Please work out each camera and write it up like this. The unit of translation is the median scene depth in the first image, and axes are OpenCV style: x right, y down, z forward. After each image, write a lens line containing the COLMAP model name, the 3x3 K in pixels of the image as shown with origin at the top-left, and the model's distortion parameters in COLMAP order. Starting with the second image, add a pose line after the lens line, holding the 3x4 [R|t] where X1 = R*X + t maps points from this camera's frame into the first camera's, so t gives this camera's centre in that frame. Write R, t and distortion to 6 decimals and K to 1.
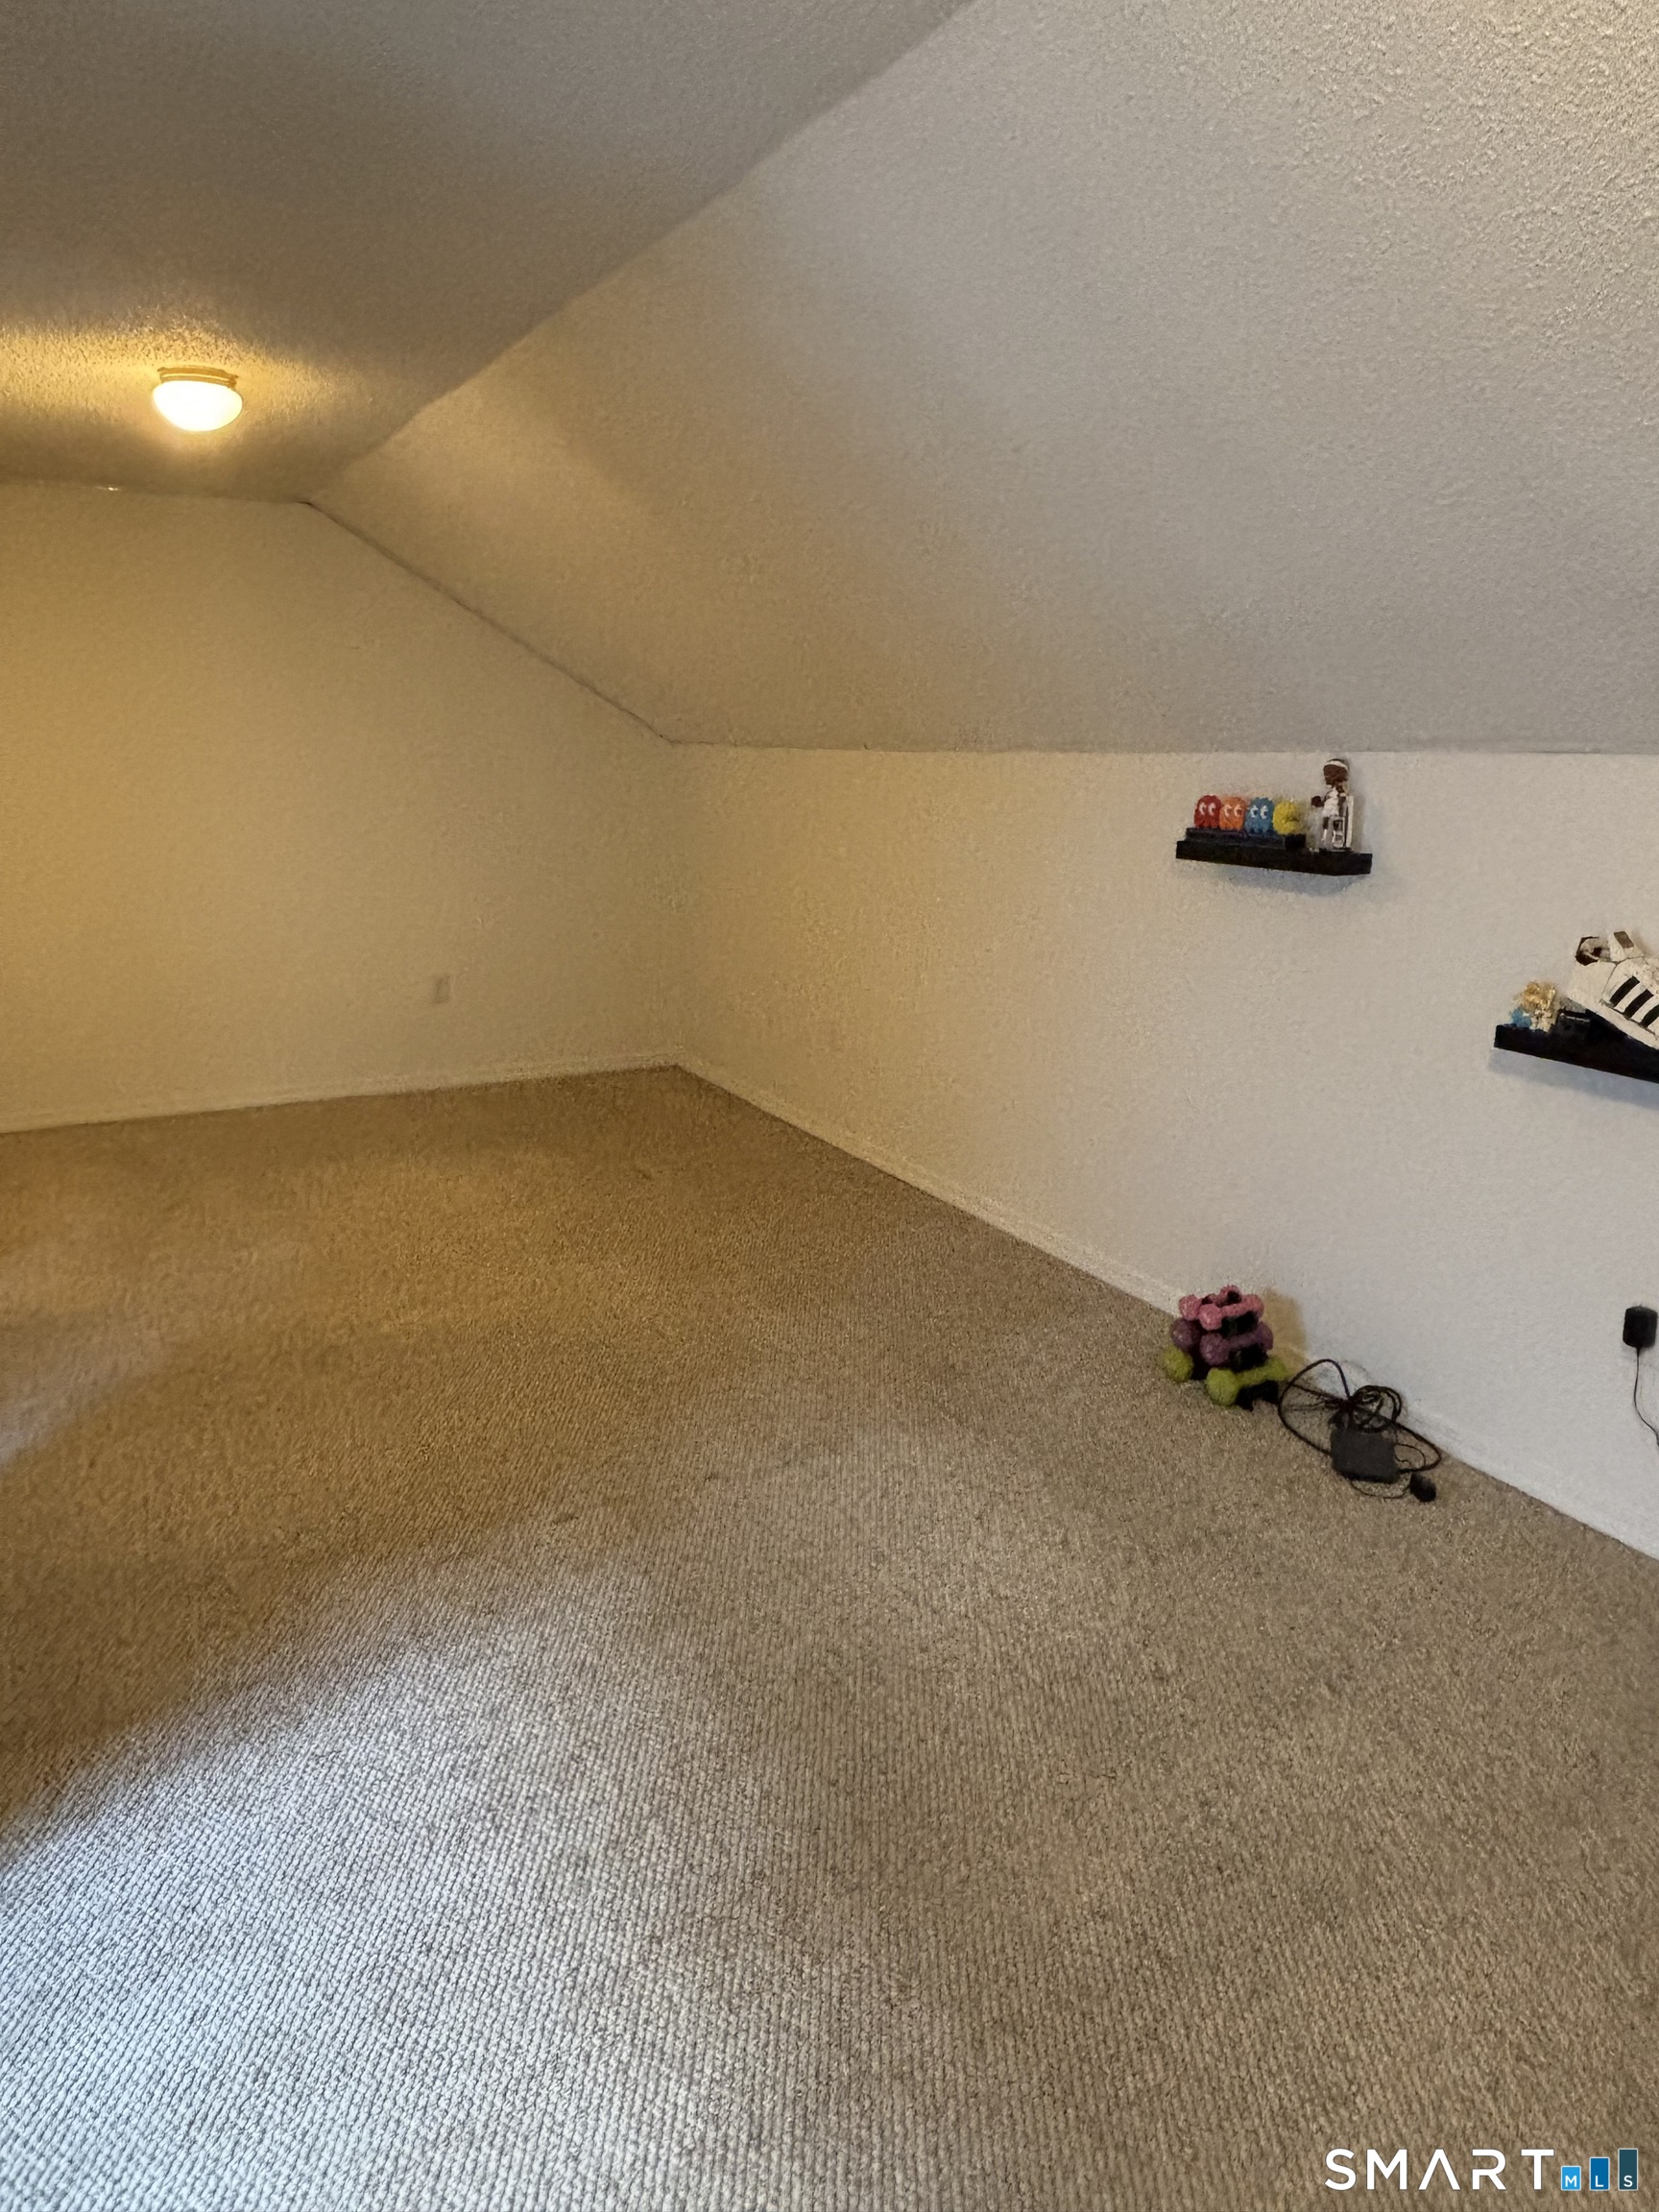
lens RADIAL K [[1486.9, 0, 824.0], [0, 1486.9, 1104.9], [0, 0, 1]] dist [0.054702, -0.081893]
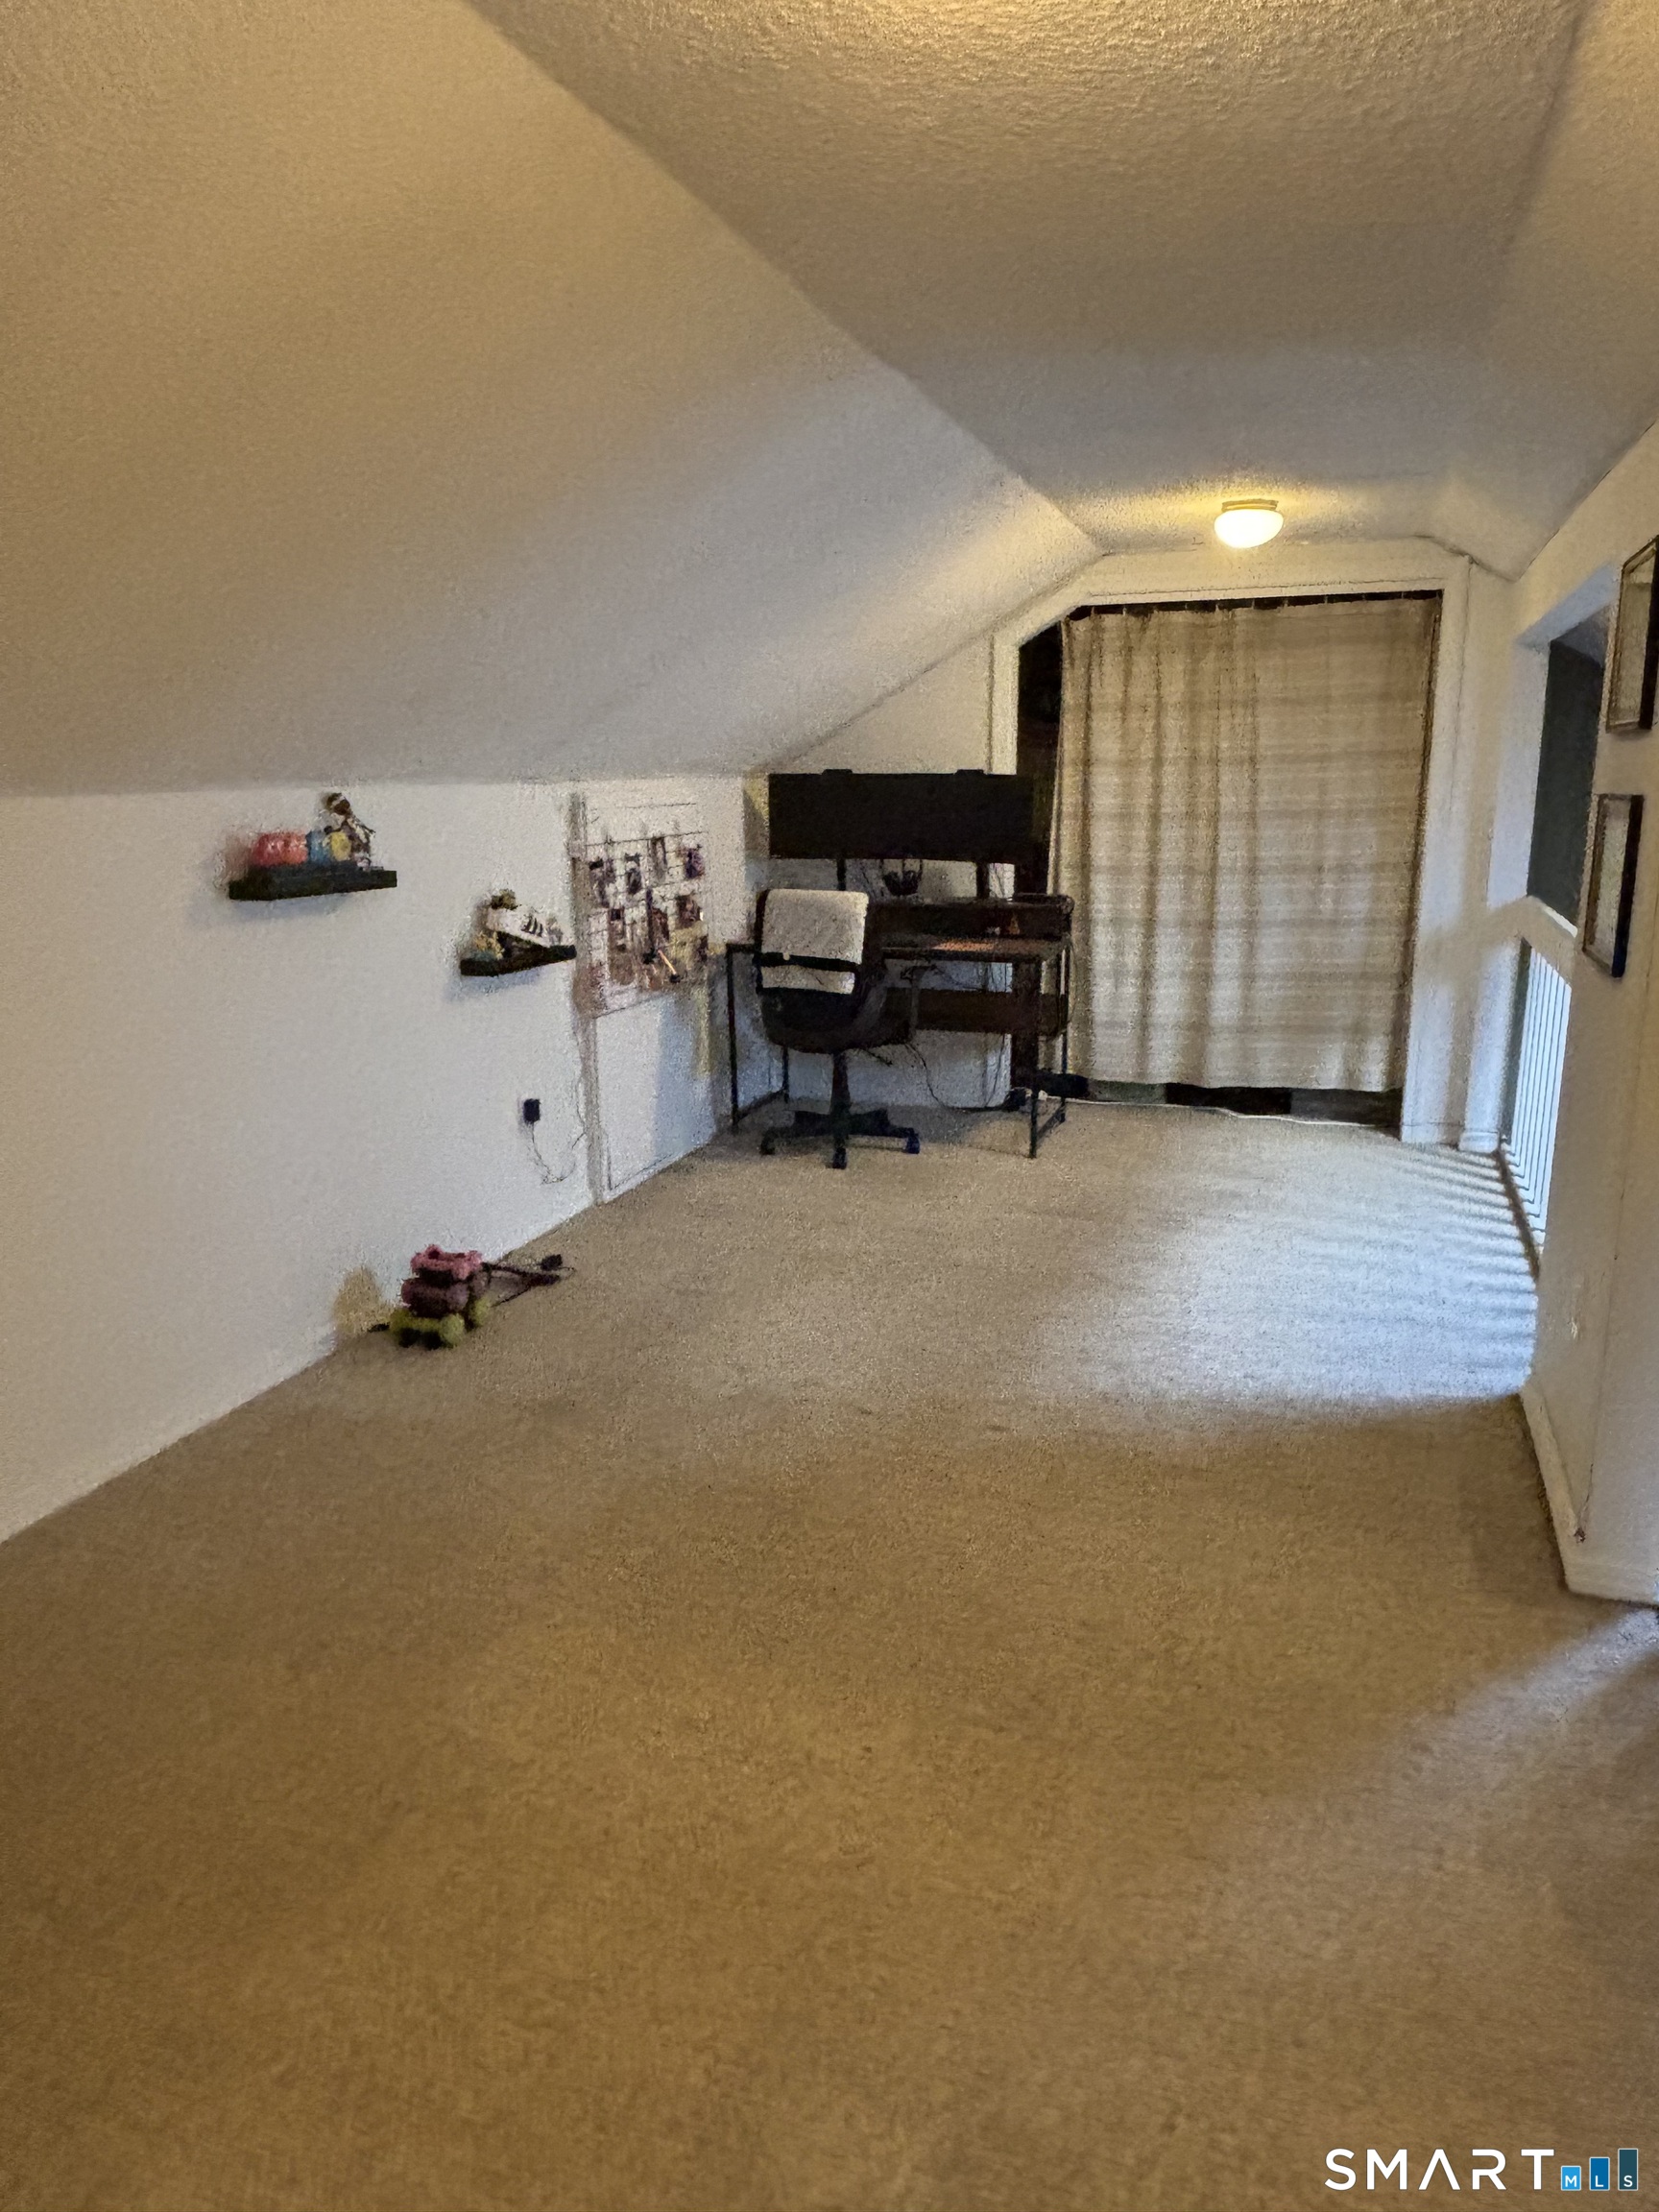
lens RADIAL K [[1486.9, 0, 824.0], [0, 1486.9, 1104.9], [0, 0, 1]] dist [0.054702, -0.081893]
pose [[-0.682788, -0.161091, 0.712636, -0.806755], [0.173289, 0.911850, 0.372155, -0.387183], [-0.709768, 0.377596, -0.594685, 1.551825]]
